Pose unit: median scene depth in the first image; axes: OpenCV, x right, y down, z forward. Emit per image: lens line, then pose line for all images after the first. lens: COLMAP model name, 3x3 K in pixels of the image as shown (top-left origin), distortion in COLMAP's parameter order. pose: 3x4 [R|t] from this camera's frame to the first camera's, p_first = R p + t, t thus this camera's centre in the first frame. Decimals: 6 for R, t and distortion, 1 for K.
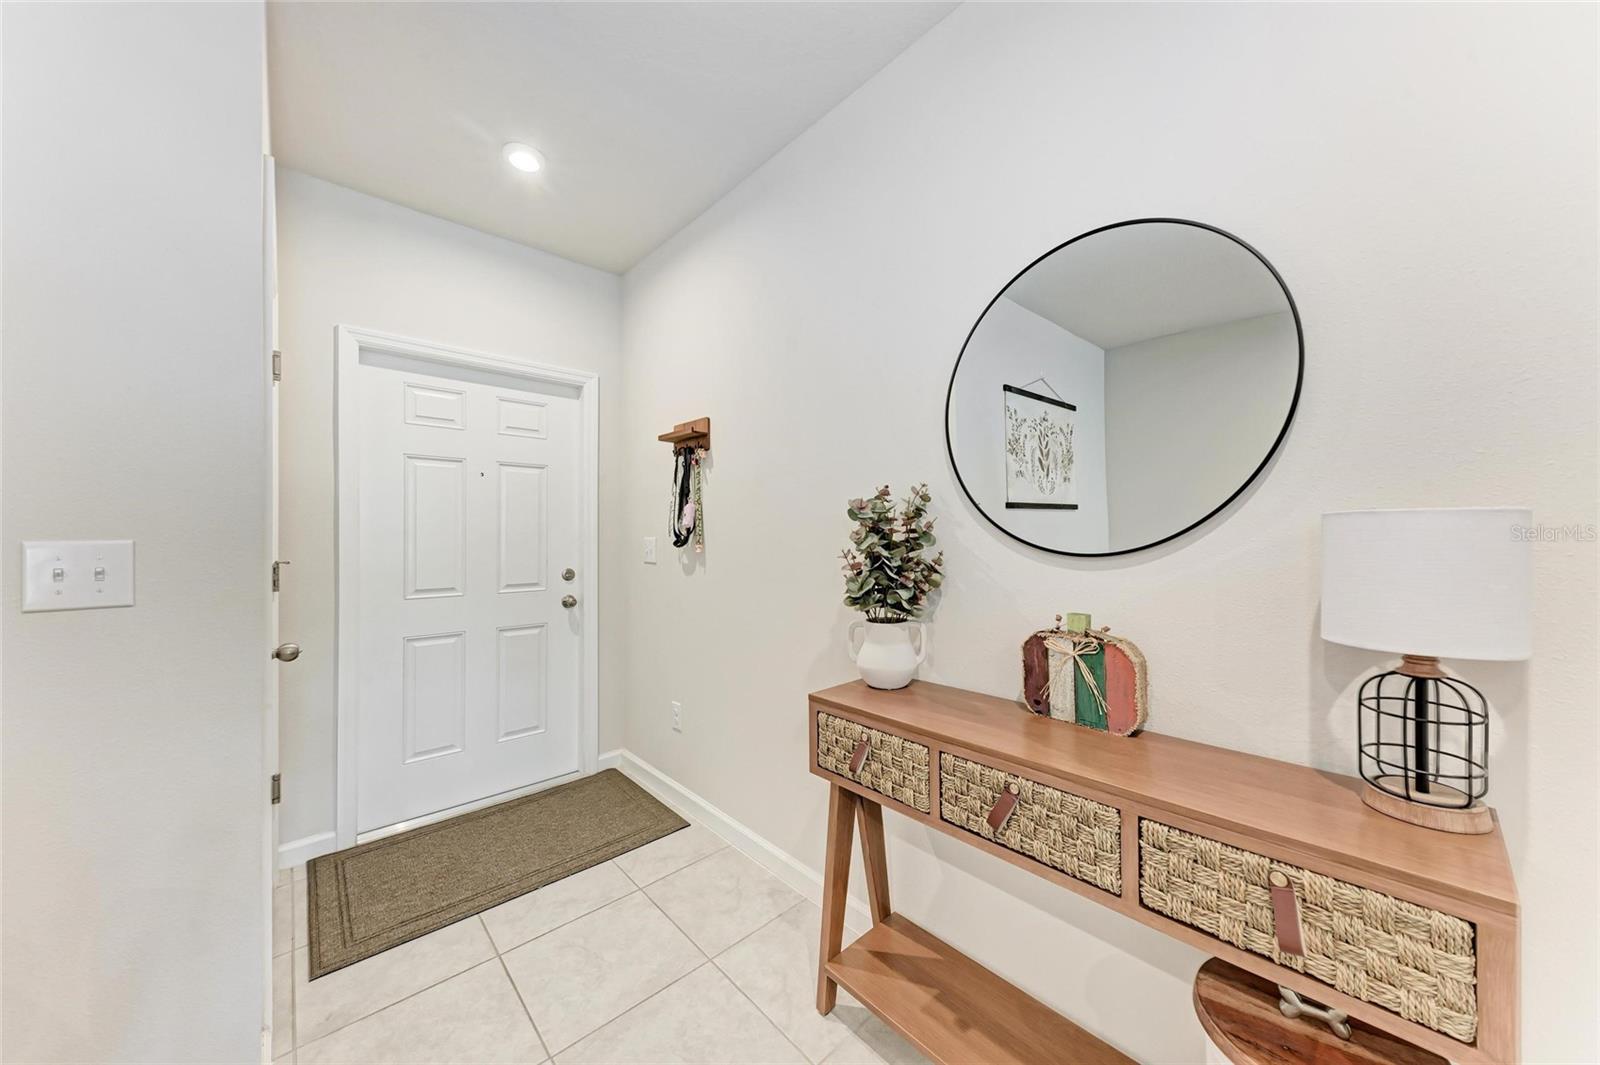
lens RADIAL K [[556.4, 0, 804.1], [0, 556.4, 536.9], [0, 0, 1]] dist [0.011883, -0.001518]
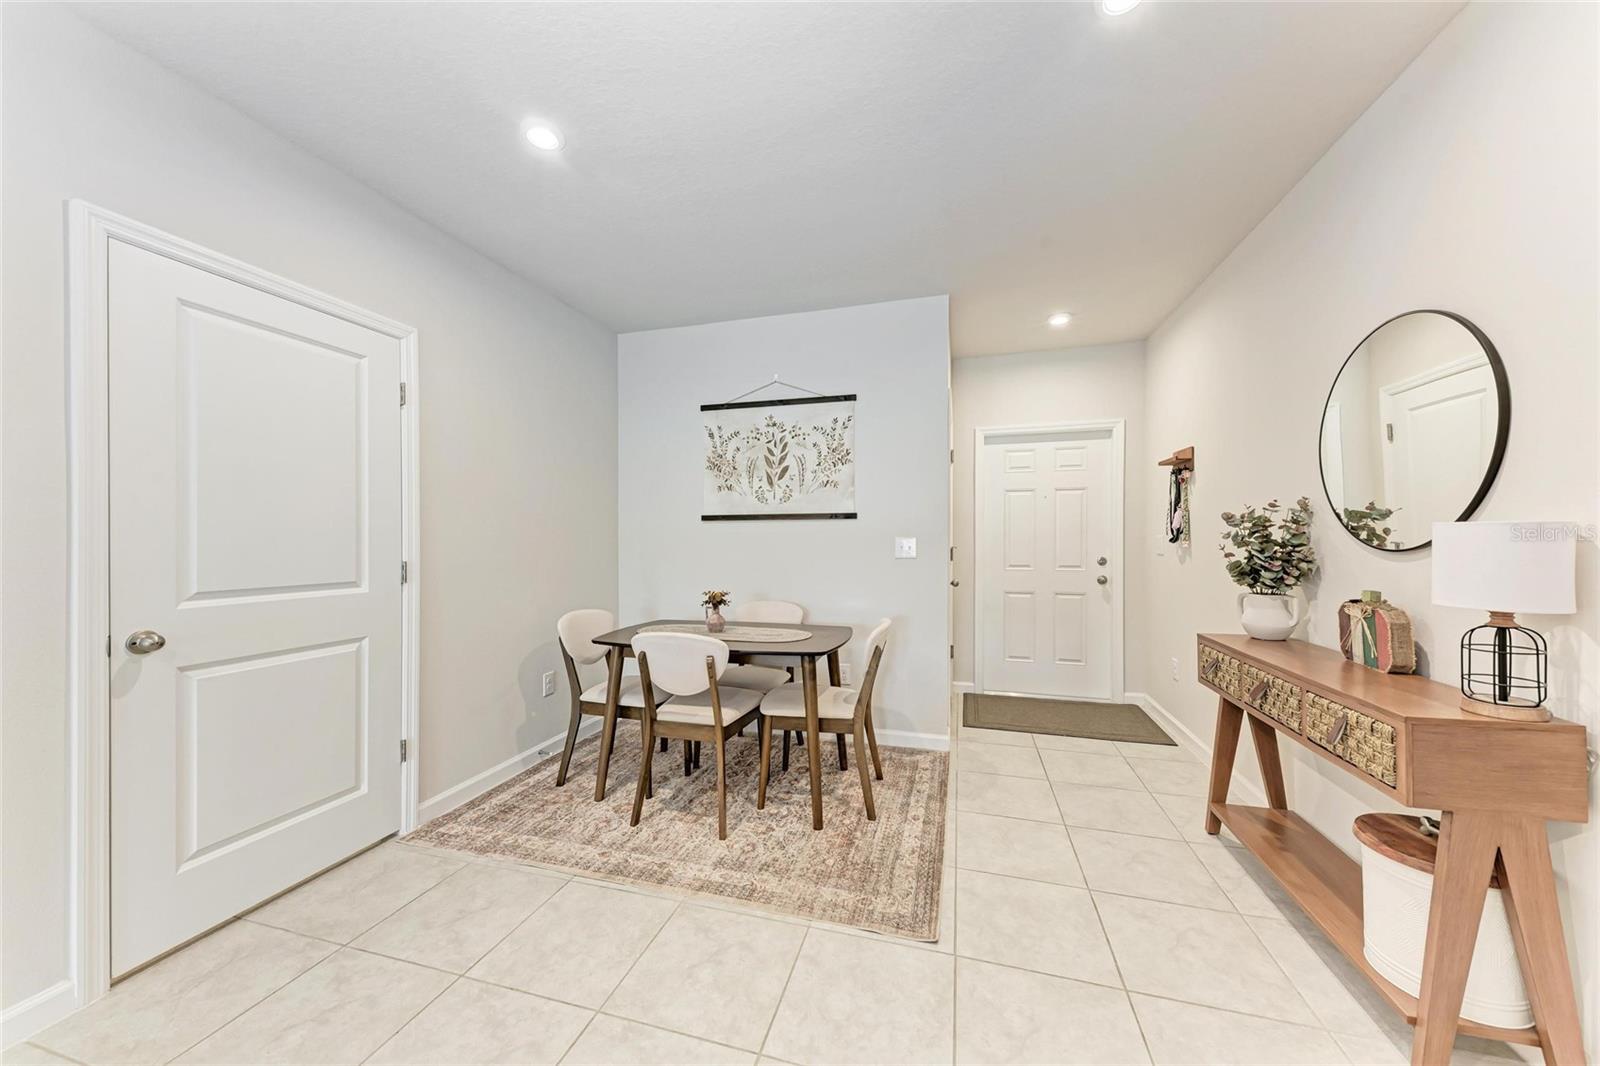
lens RADIAL K [[556.4, 0, 806.0], [0, 556.4, 533.2], [0, 0, 1]] dist [0.011883, -0.001518]
pose [[0.529654, -0.000528, -0.848214, 0.617424], [-0.000936, 0.999999, -0.001207, -0.004284], [0.848213, 0.001433, 0.529653, -0.649483]]
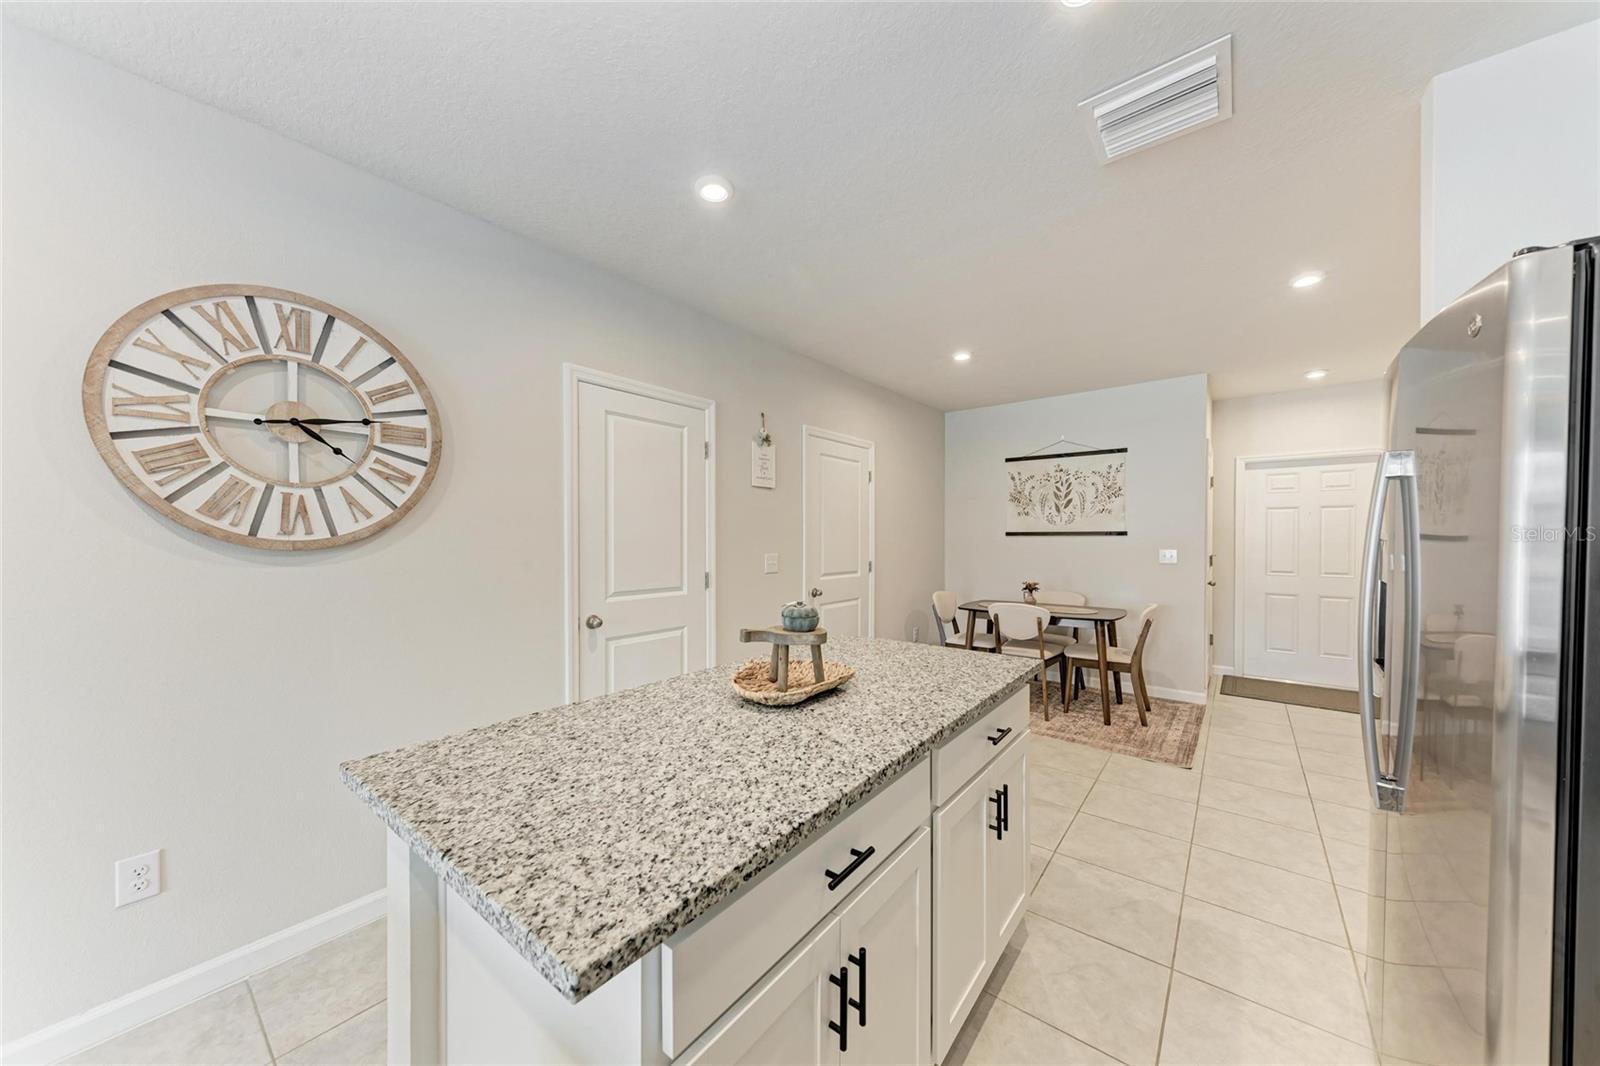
lens RADIAL K [[556.4, 0, 797.5], [0, 556.4, 535.6], [0, 0, 1]] dist [0.011883, -0.001518]
pose [[0.158916, 0.005840, -0.987275, 1.469240], [0.000132, 0.999982, 0.005937, -0.068254], [0.987292, -0.001074, 0.158913, -1.459469]]
